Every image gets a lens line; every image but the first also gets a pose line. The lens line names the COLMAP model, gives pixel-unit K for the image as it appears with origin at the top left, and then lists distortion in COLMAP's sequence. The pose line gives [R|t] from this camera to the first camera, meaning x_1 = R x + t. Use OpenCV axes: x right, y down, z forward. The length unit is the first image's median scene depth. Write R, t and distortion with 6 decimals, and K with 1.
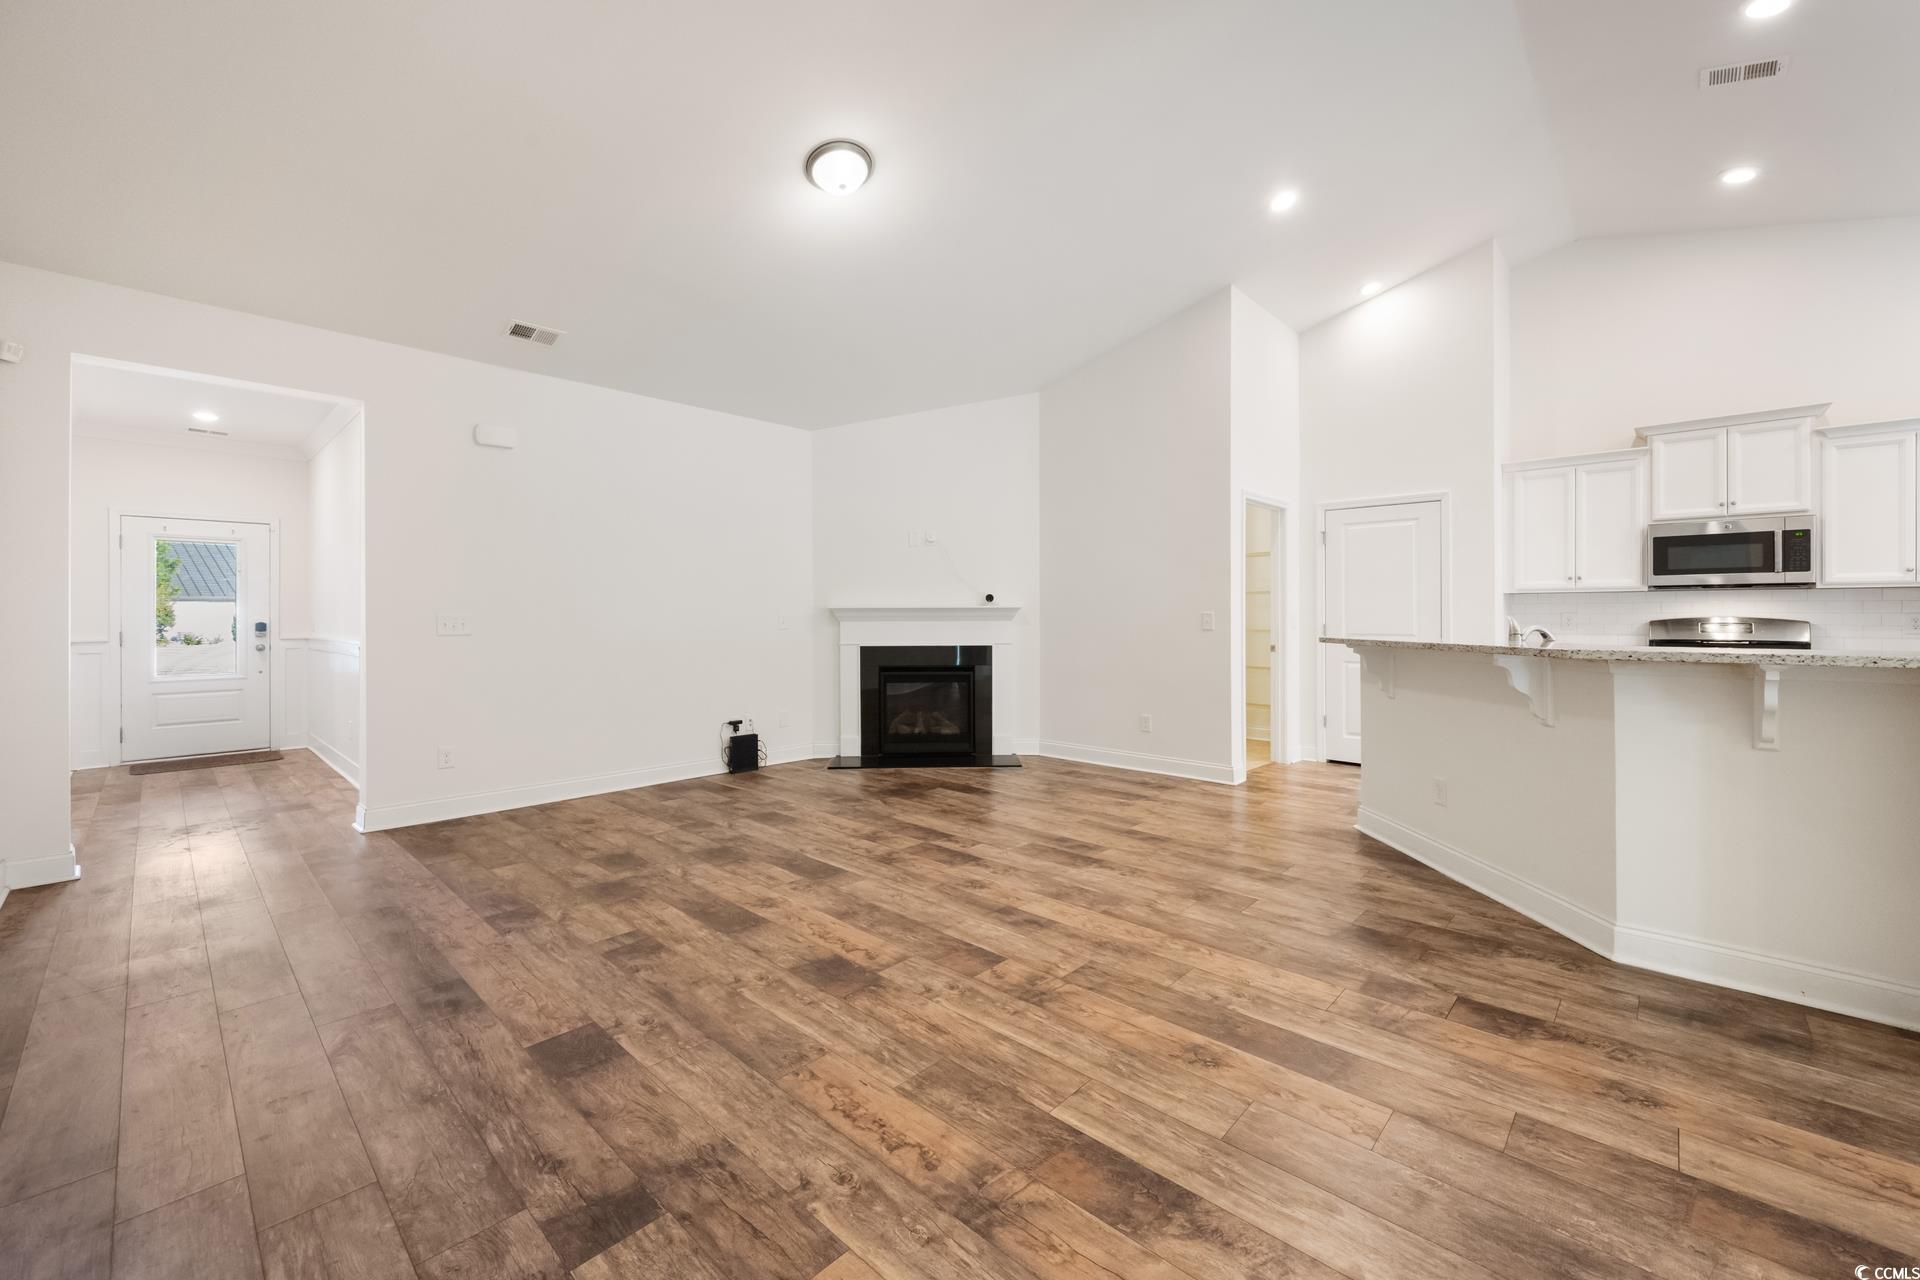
lens RADIAL K [[751.4, 0, 964.6], [0, 751.4, 625.5], [0, 0, 1]] dist [0.001367, 0.000092]
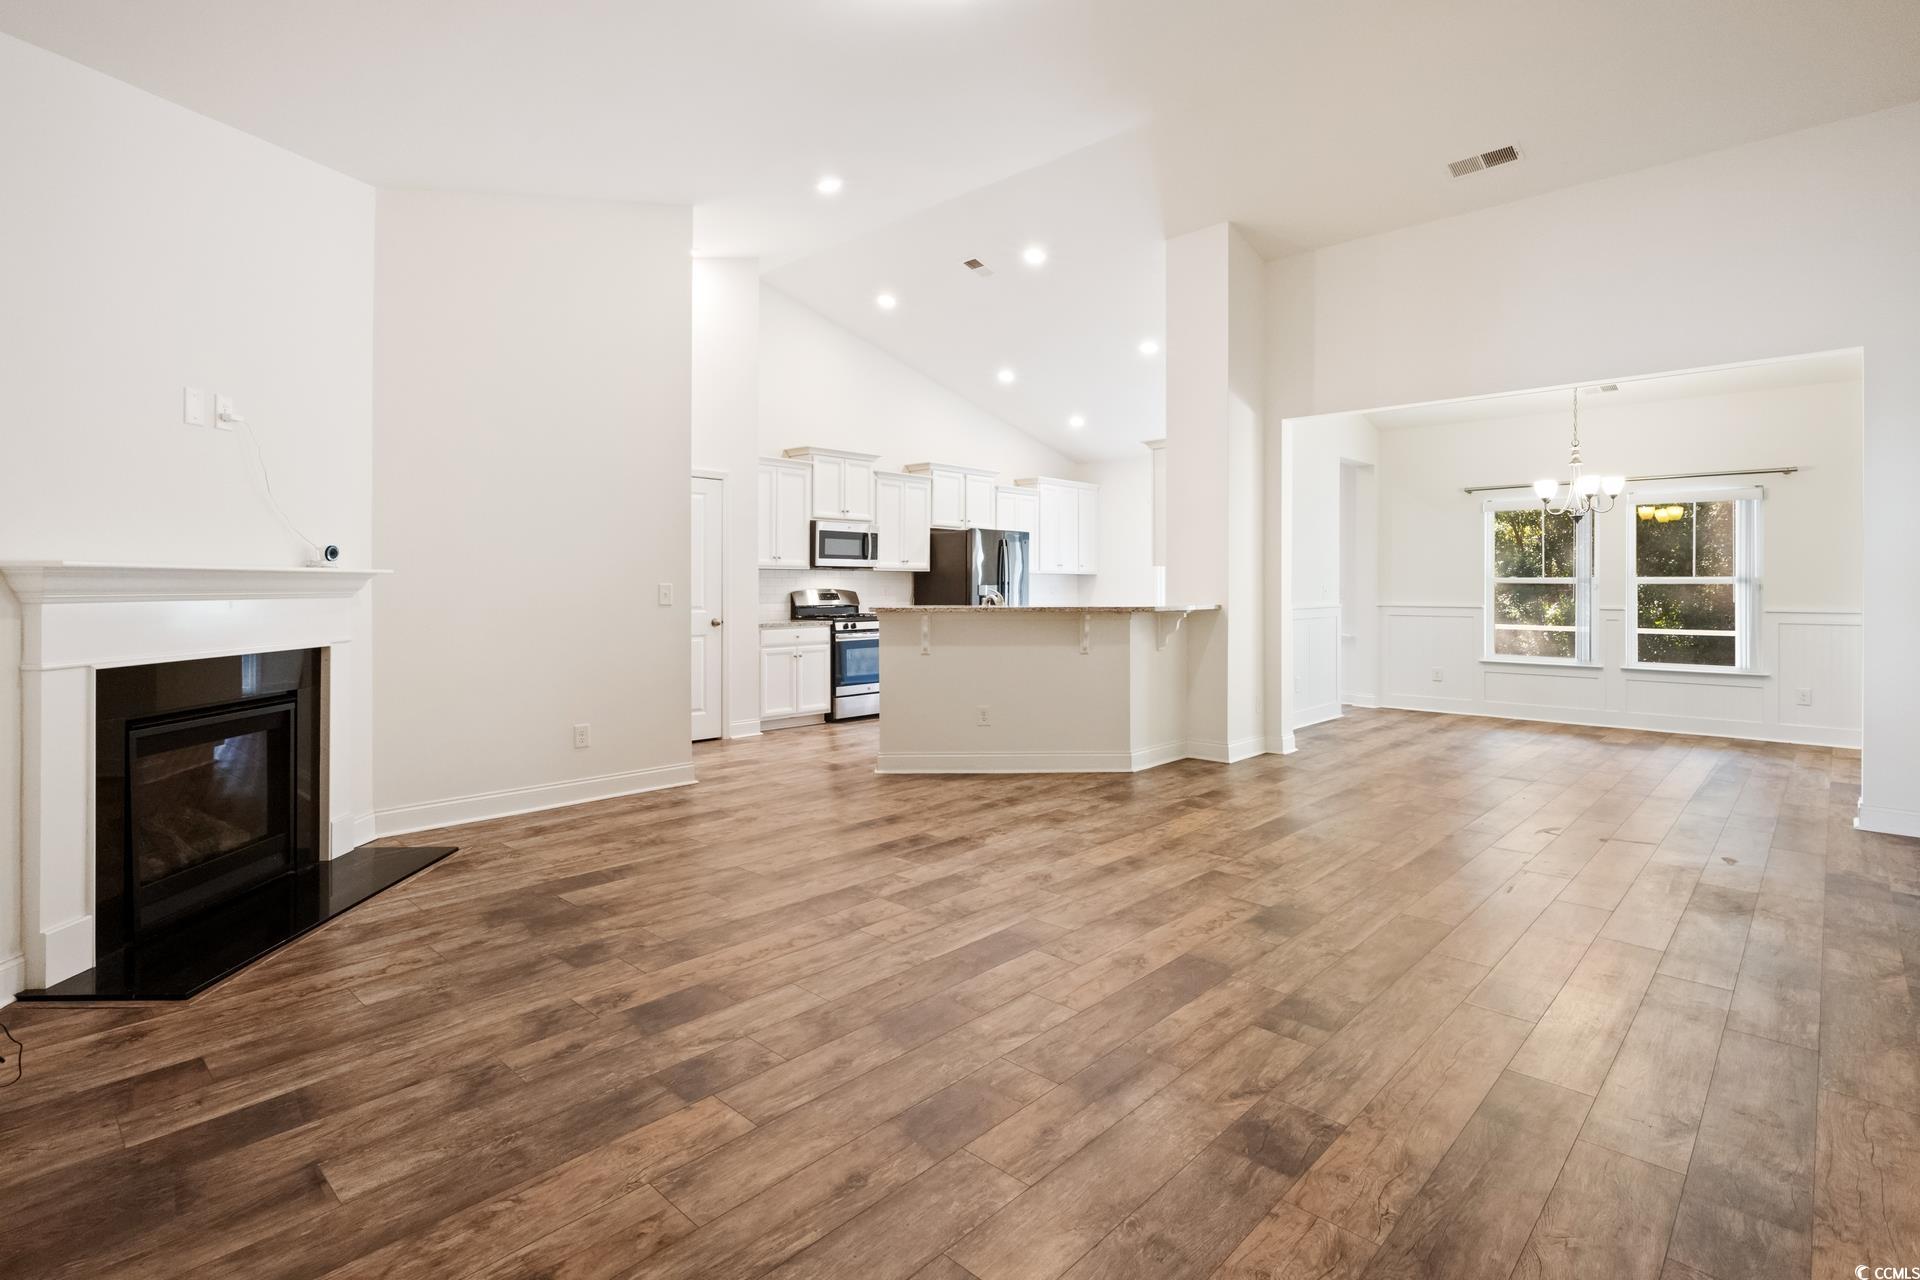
lens RADIAL K [[888.1, 0, 1009.7], [0, 888.1, 586.5], [0, 0, 1]] dist [-0.000350, 0.000064]
pose [[0.011566, 0.003624, 0.999927, -1.091026], [0.016091, 0.999863, -0.003809, -0.008149], [-0.999804, 0.016133, 0.011506, 1.036994]]
